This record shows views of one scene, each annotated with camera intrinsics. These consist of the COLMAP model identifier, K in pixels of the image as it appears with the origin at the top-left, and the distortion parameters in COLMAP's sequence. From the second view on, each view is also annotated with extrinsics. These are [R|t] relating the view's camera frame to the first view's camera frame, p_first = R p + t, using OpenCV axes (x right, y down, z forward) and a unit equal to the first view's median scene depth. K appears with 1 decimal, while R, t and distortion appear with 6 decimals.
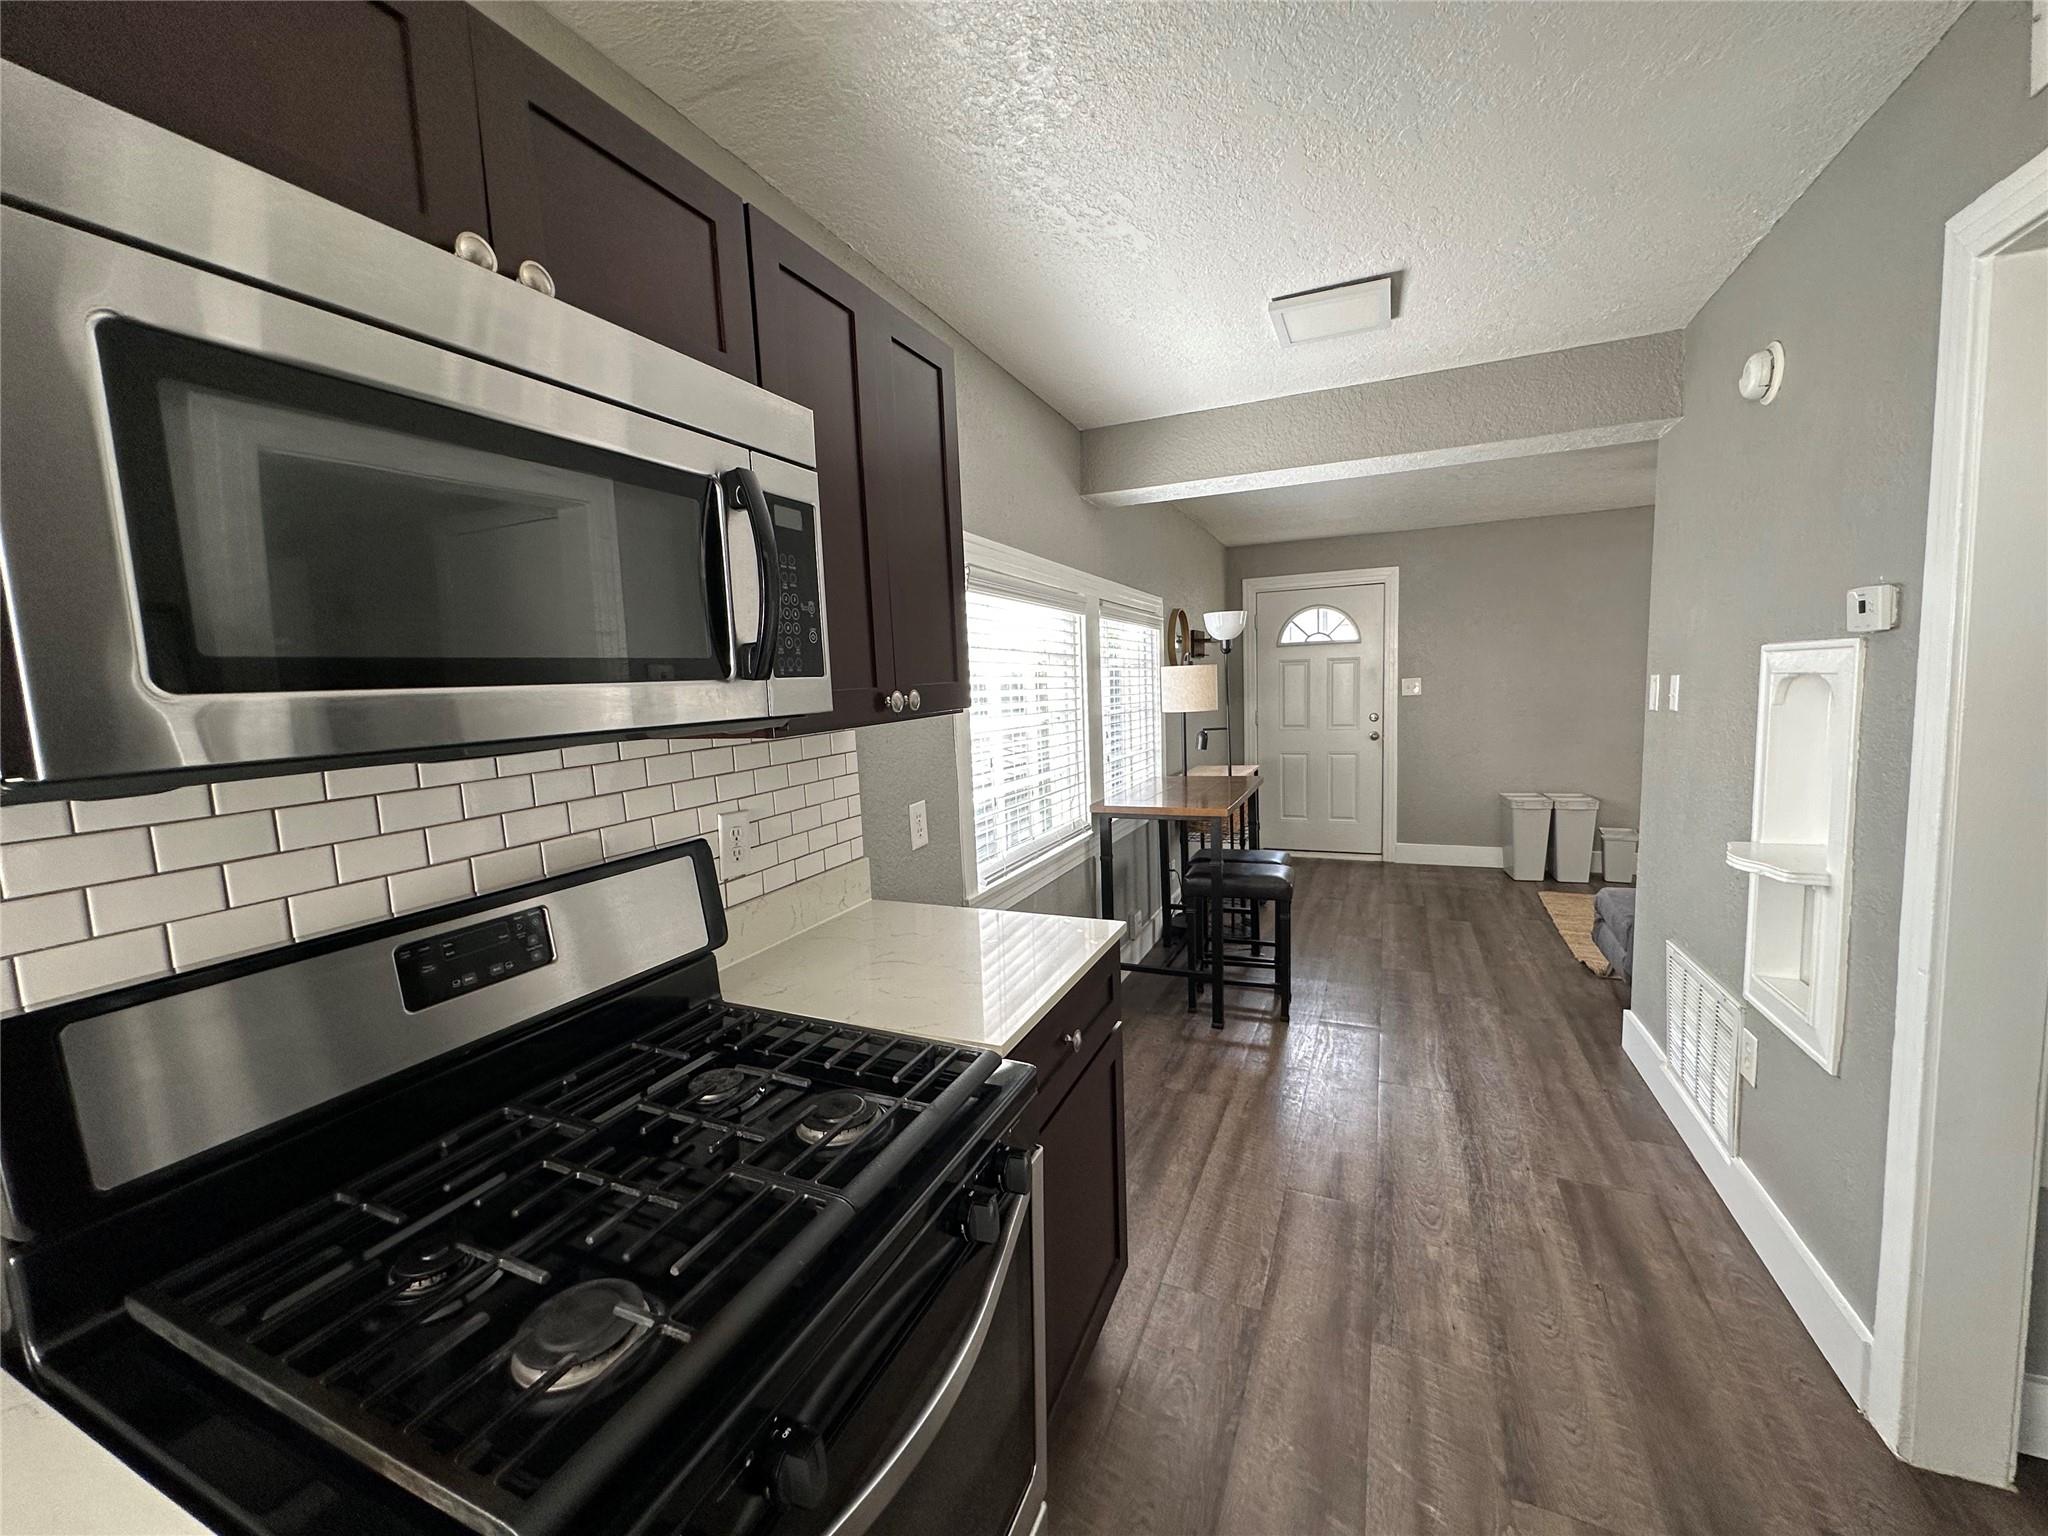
lens RADIAL K [[821.2, 0, 1021.6], [0, 821.2, 764.8], [0, 0, 1]] dist [0.002178, 0.000032]
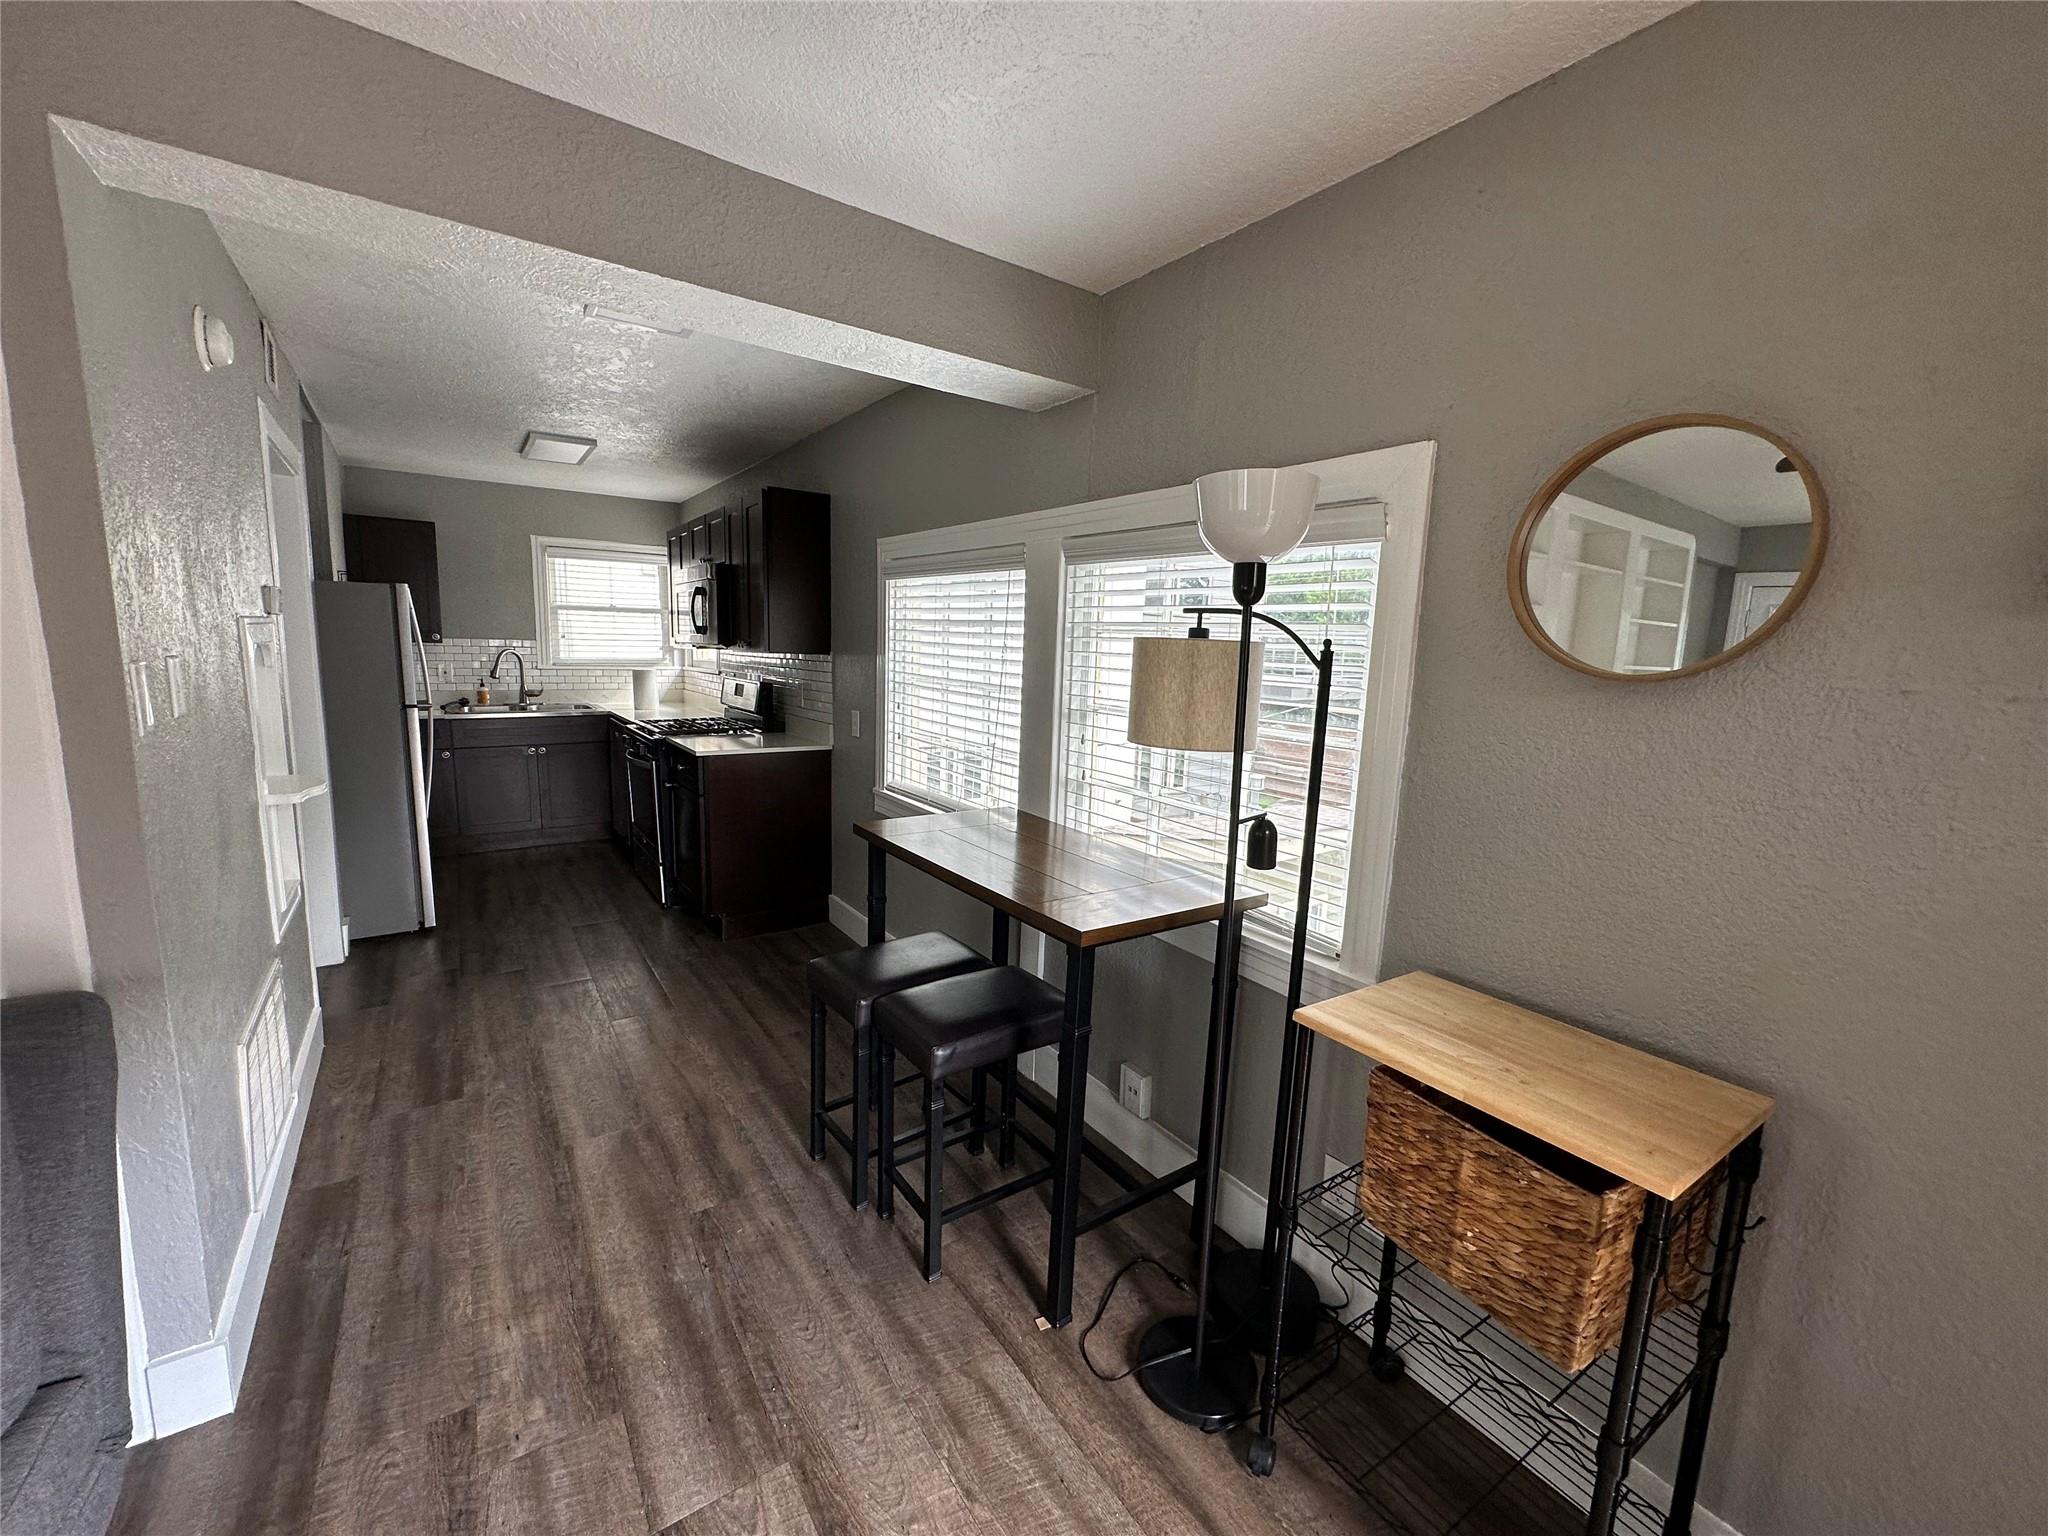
lens RADIAL K [[810.5, 0, 1024.0], [0, 810.5, 768.0], [0, 0, 1]] dist [0.000884, -0.000011]
pose [[-0.514086, 0.150954, -0.844351, 1.139001], [-0.103230, 0.966348, 0.235617, -0.275805], [0.851504, 0.208290, -0.481203, 2.119353]]
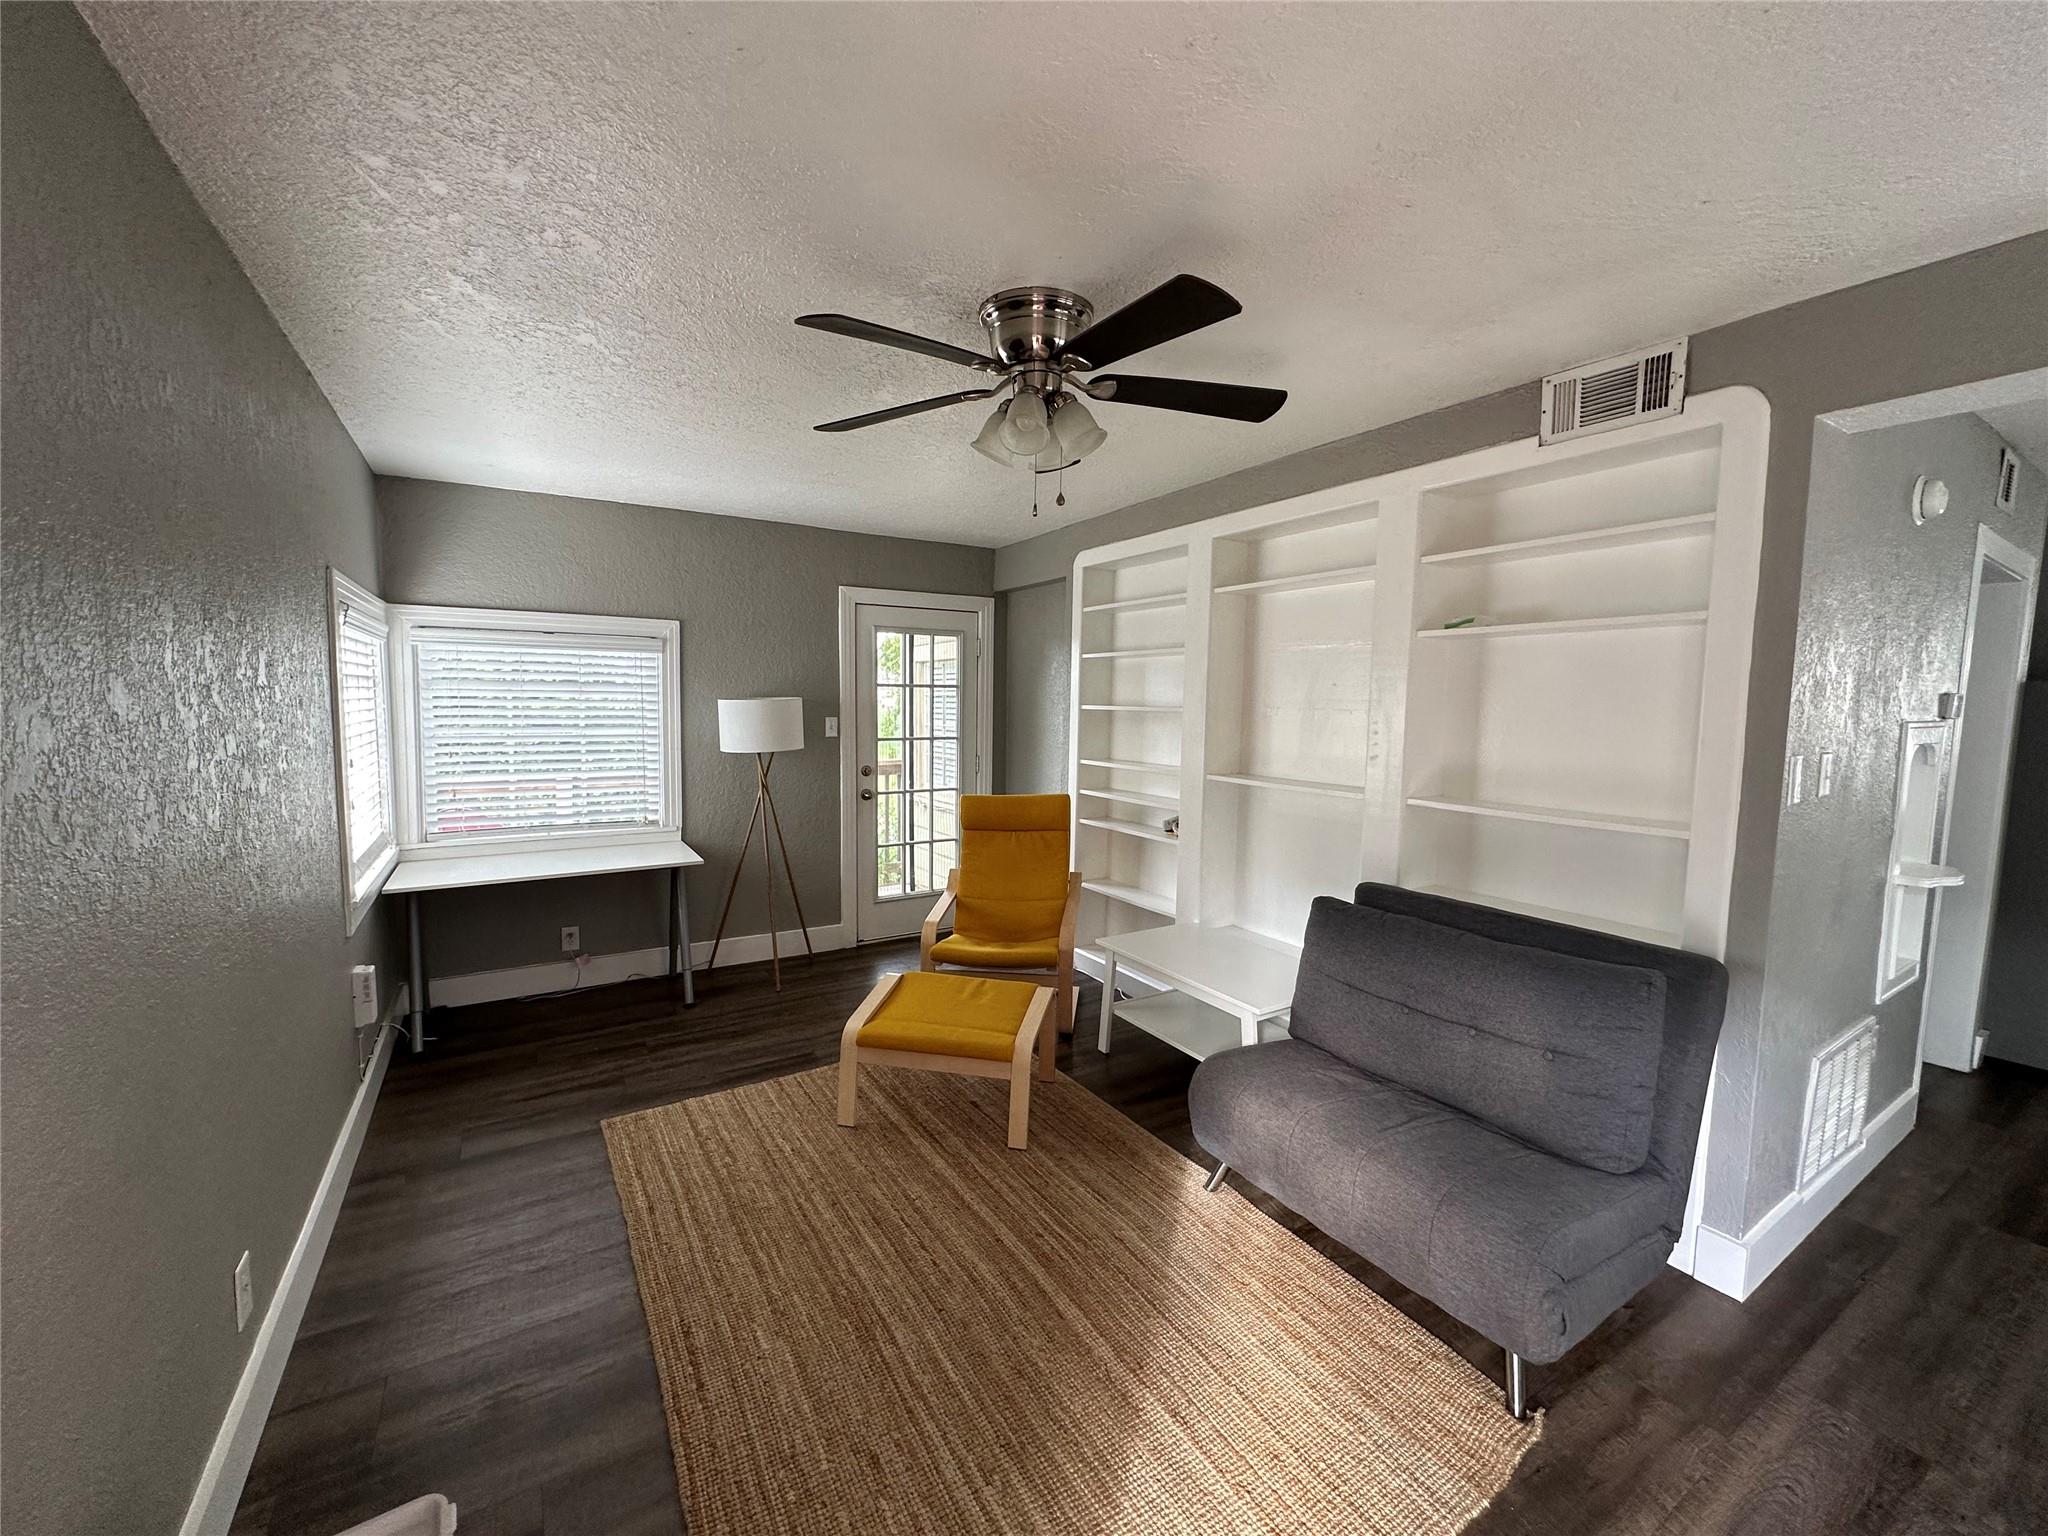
lens RADIAL K [[821.2, 0, 1021.6], [0, 821.2, 764.8], [0, 0, 1]] dist [0.002178, 0.000032]
pose [[-0.825322, -0.020379, 0.564295, 1.146798], [0.075118, 0.986504, 0.145492, -0.326675], [-0.559644, 0.162466, -0.812652, 2.456240]]
